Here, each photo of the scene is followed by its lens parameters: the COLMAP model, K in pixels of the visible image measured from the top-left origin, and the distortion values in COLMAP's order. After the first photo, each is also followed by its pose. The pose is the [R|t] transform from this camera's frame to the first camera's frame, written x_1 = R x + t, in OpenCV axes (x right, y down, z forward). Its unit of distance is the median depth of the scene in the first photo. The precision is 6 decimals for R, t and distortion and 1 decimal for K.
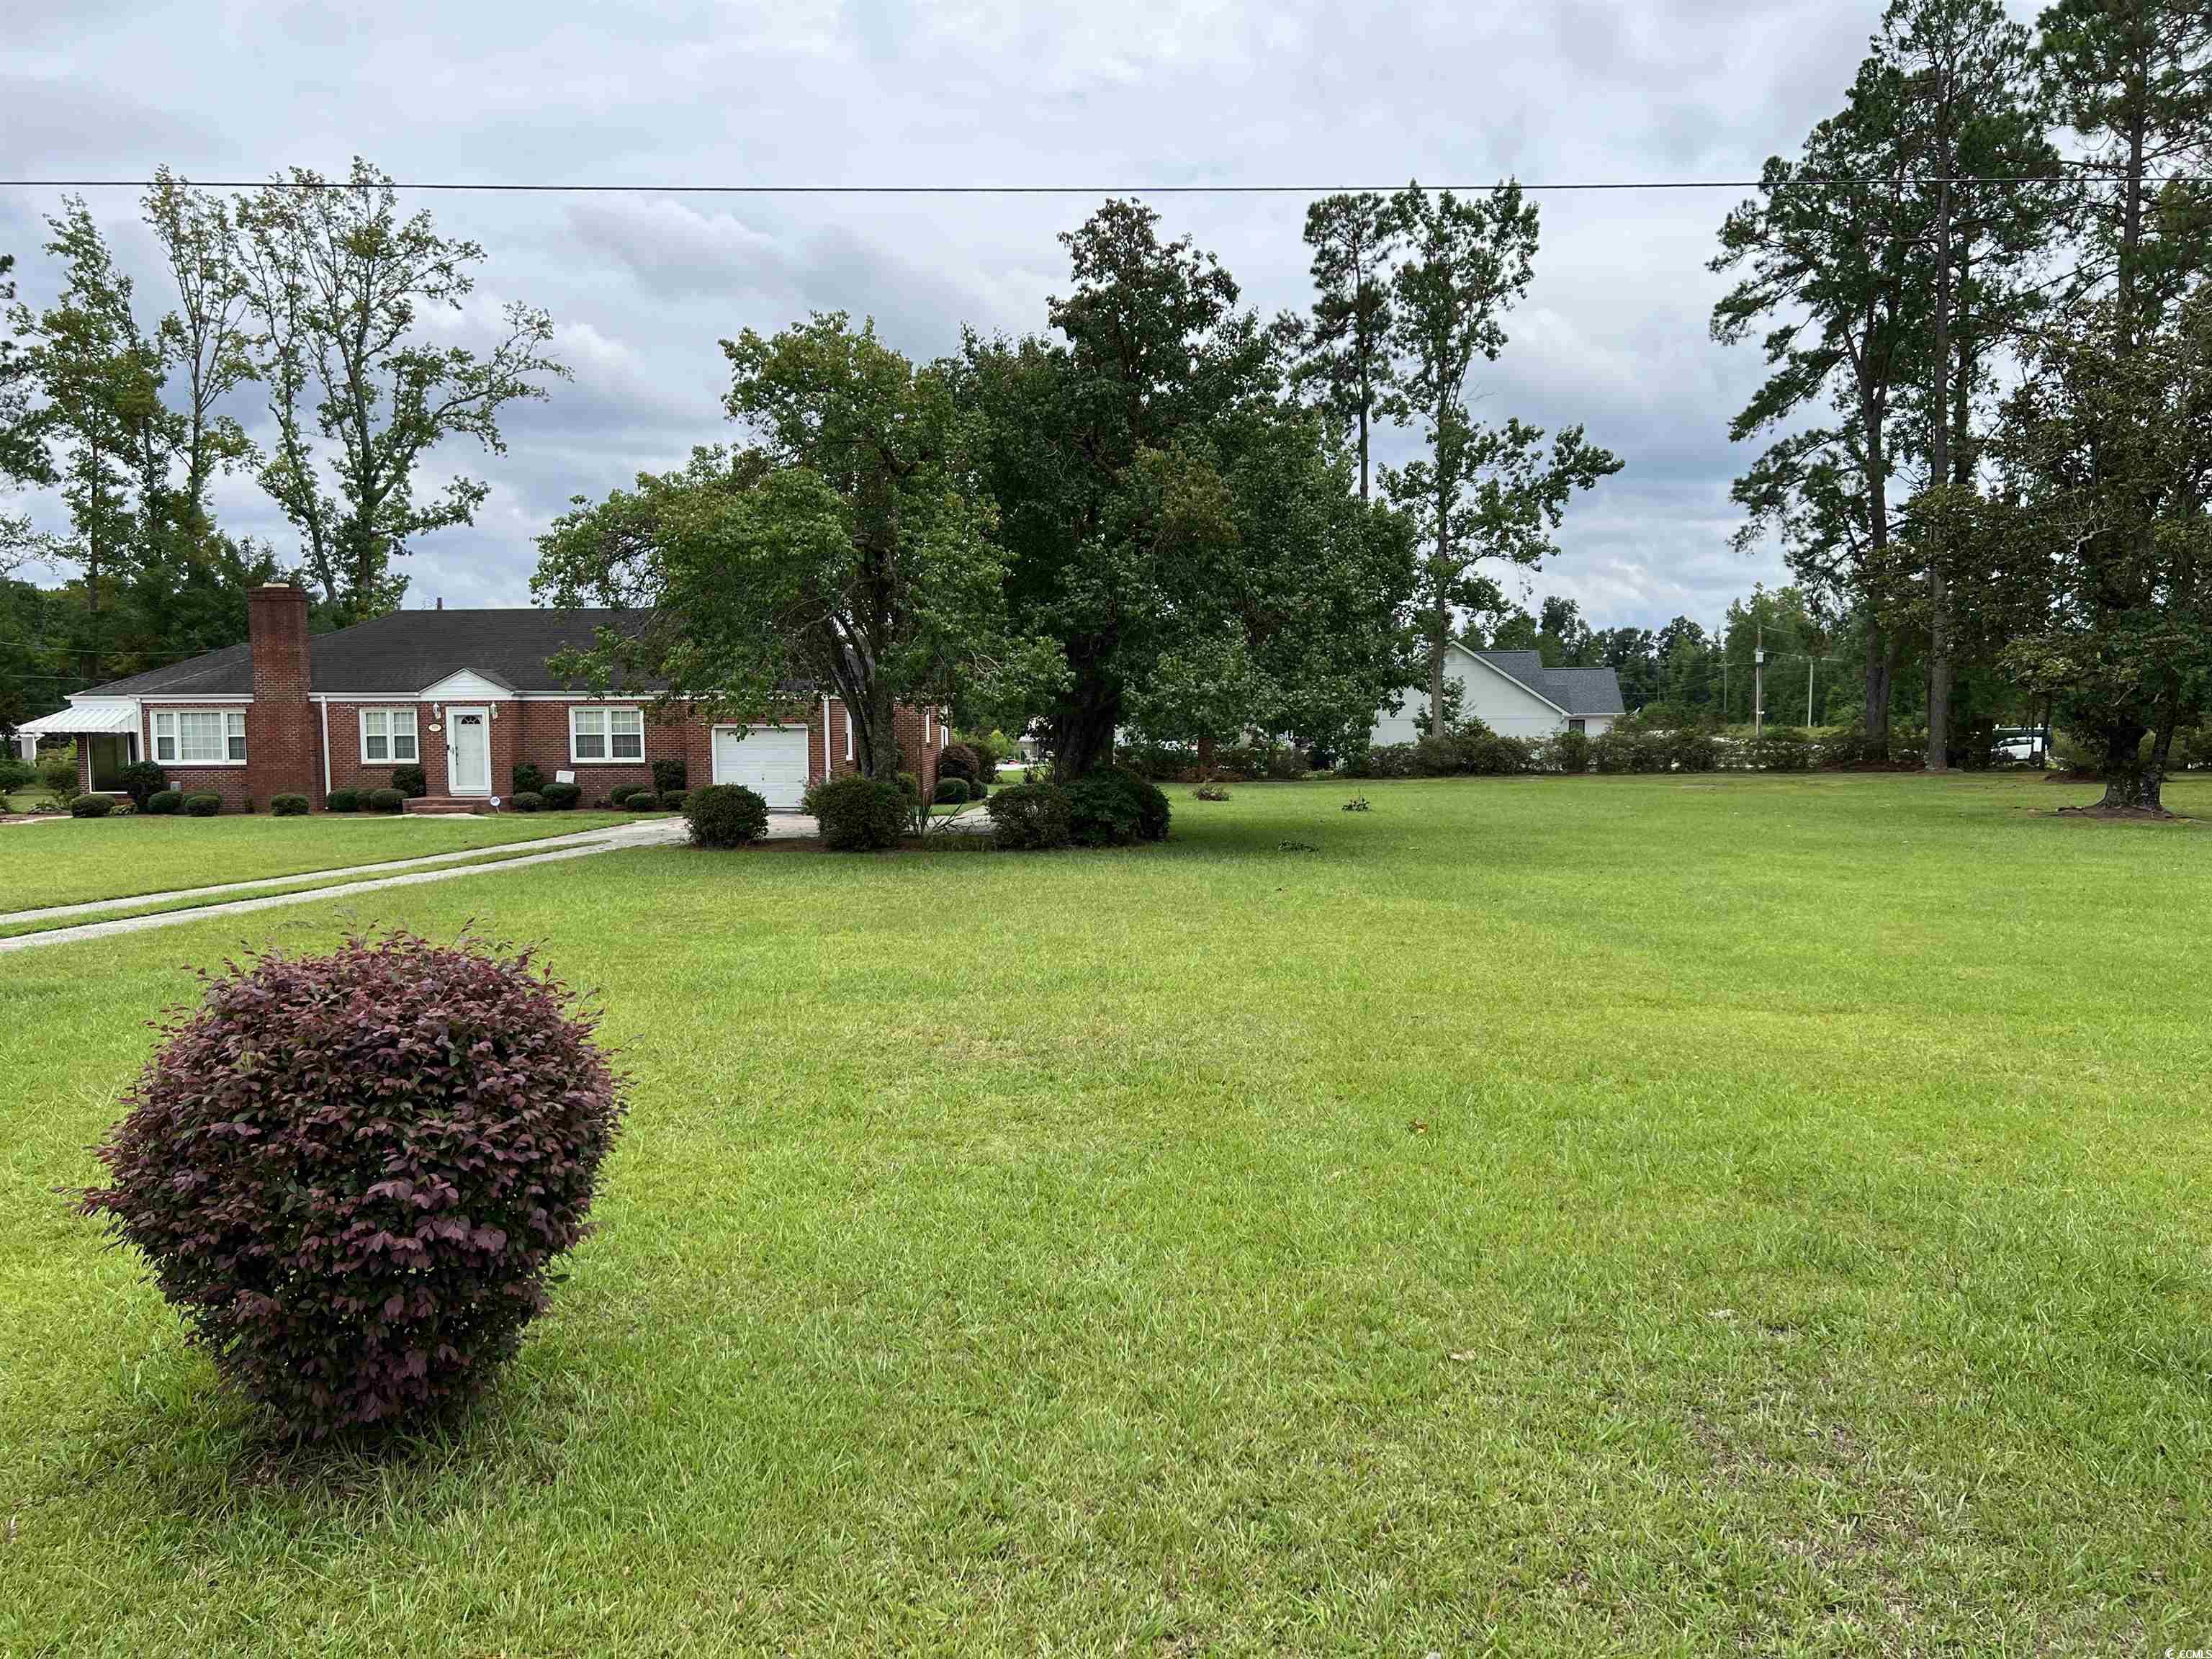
lens RADIAL K [[1660.1, 0, 1108.7], [0, 1660.1, 834.9], [0, 0, 1]] dist [0.062688, -0.061588]
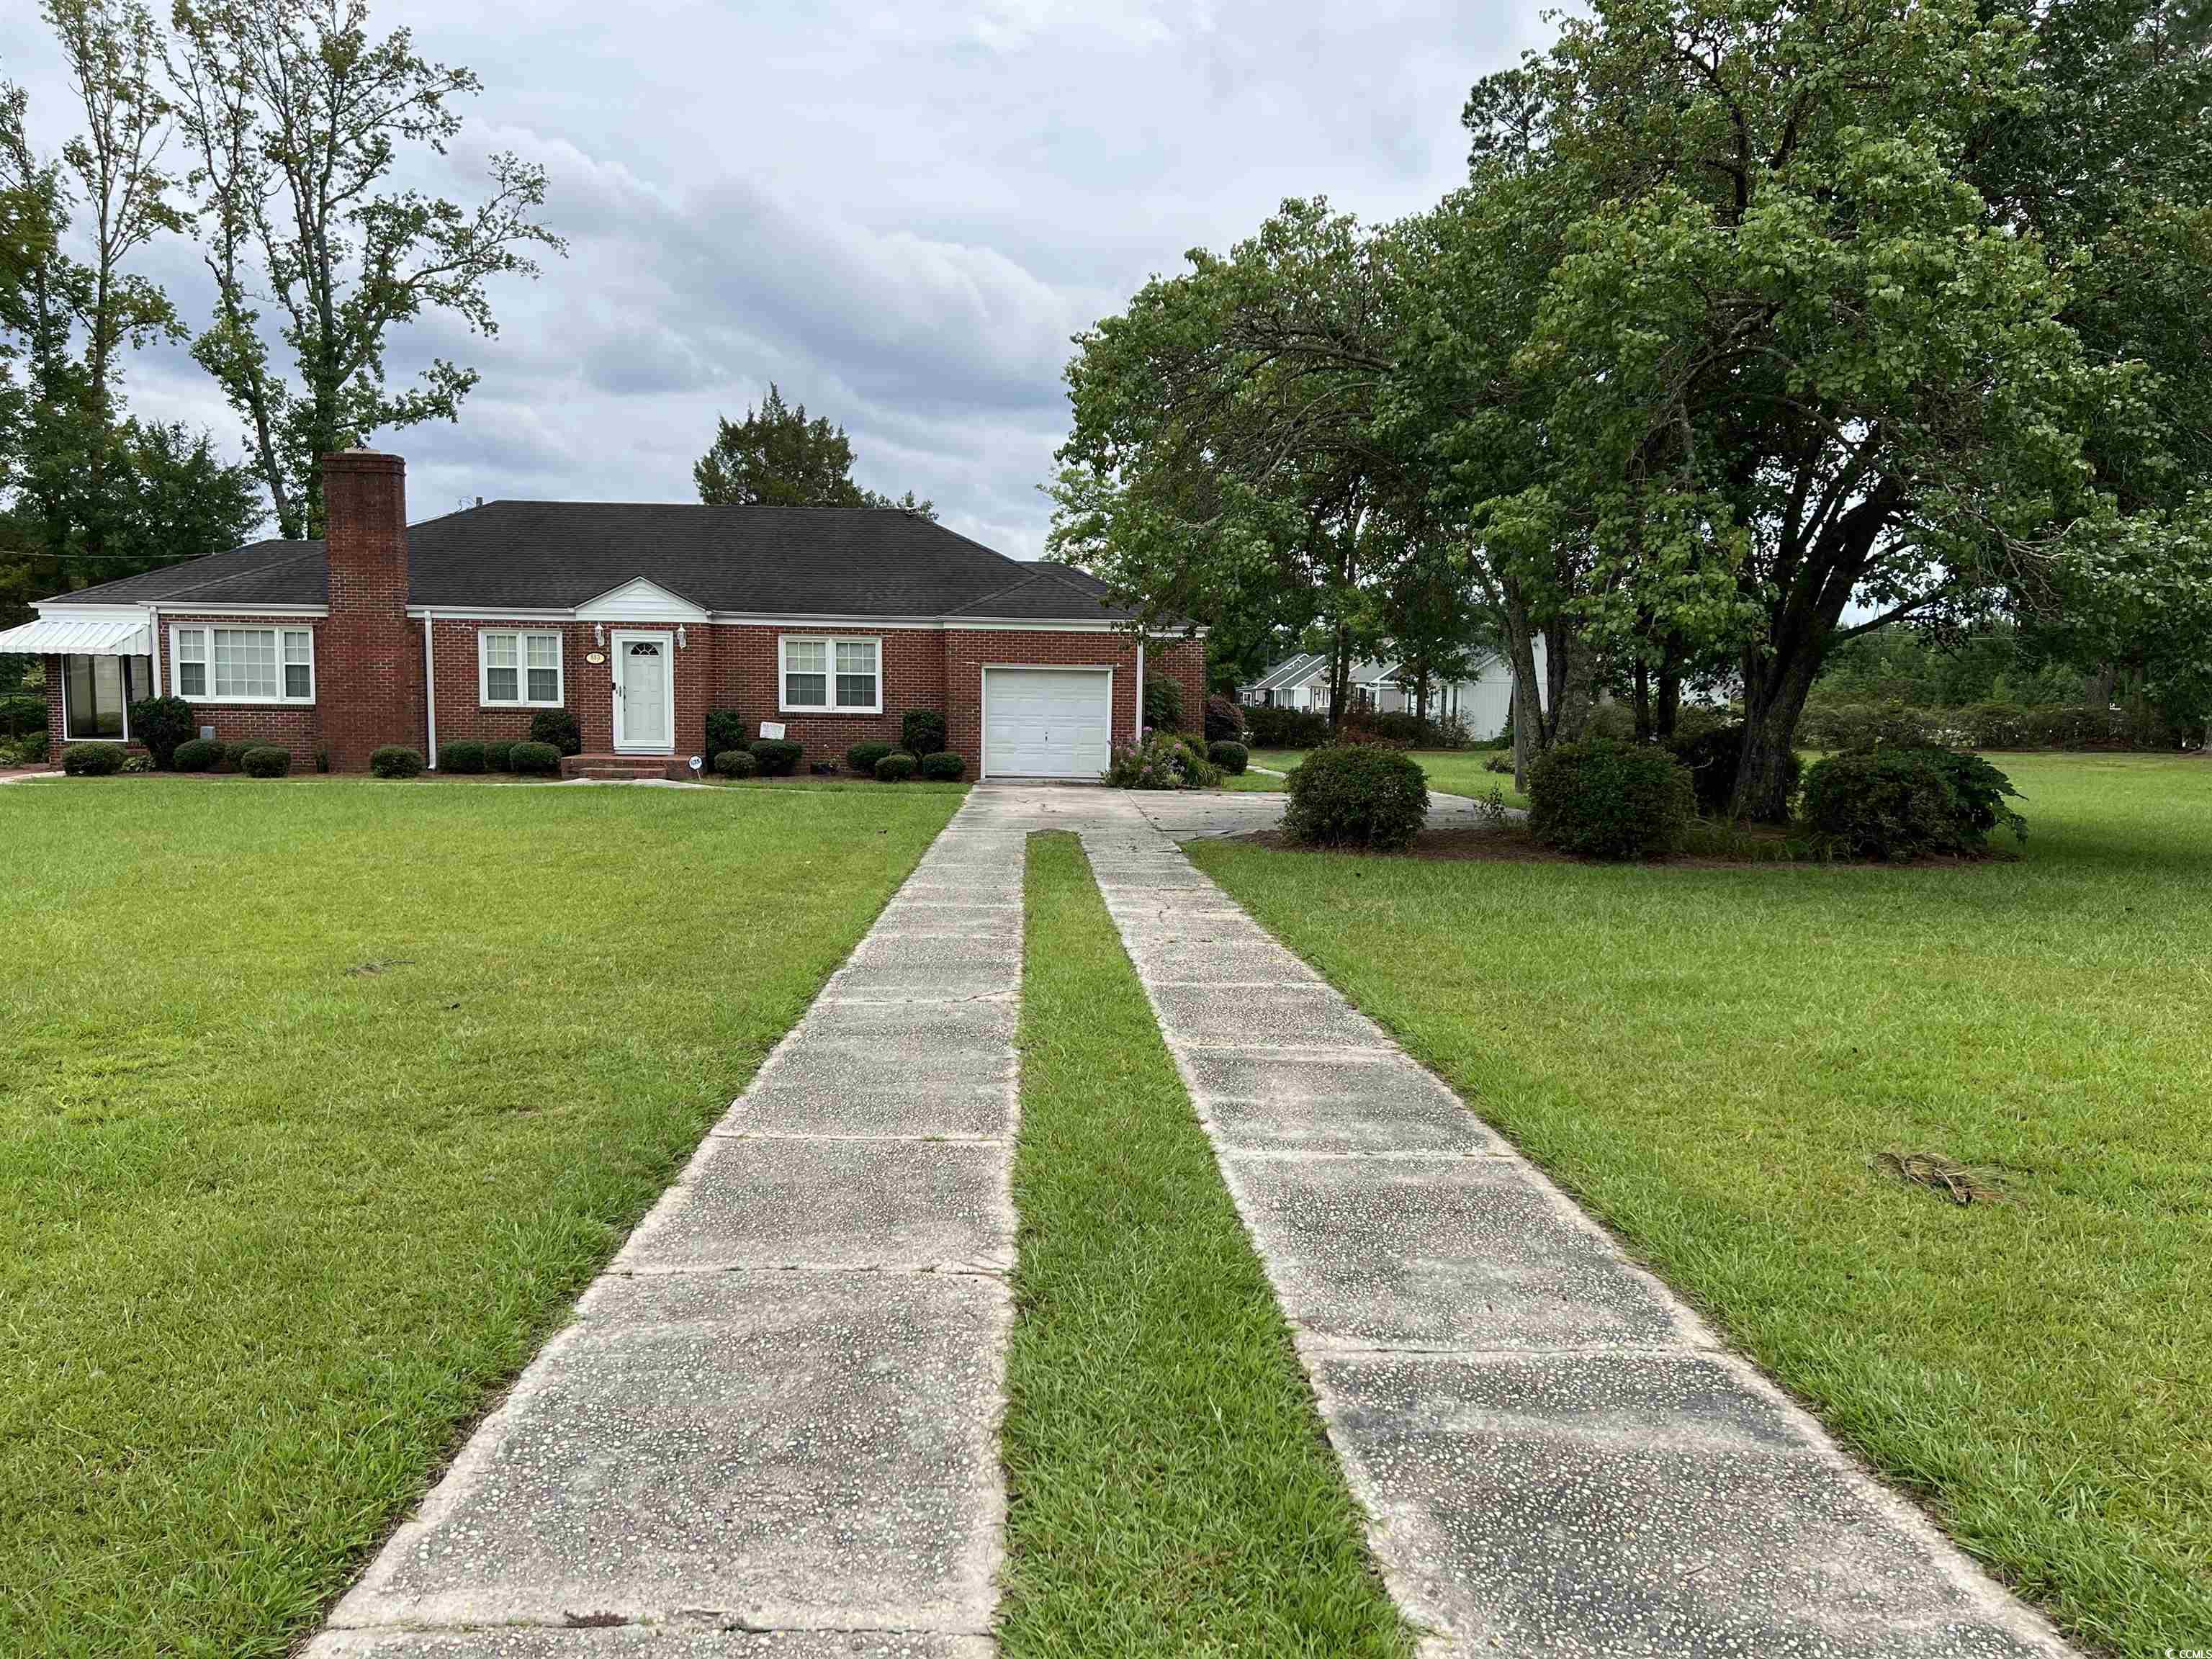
lens RADIAL K [[1660.1, 0, 1115.6], [0, 1660.1, 836.6], [0, 0, 1]] dist [0.062688, -0.061588]
pose [[0.994855, 0.012998, 0.100467, -0.143772], [-0.015174, 0.999666, 0.020925, -0.003510], [-0.100161, -0.022342, 0.994720, 0.151186]]
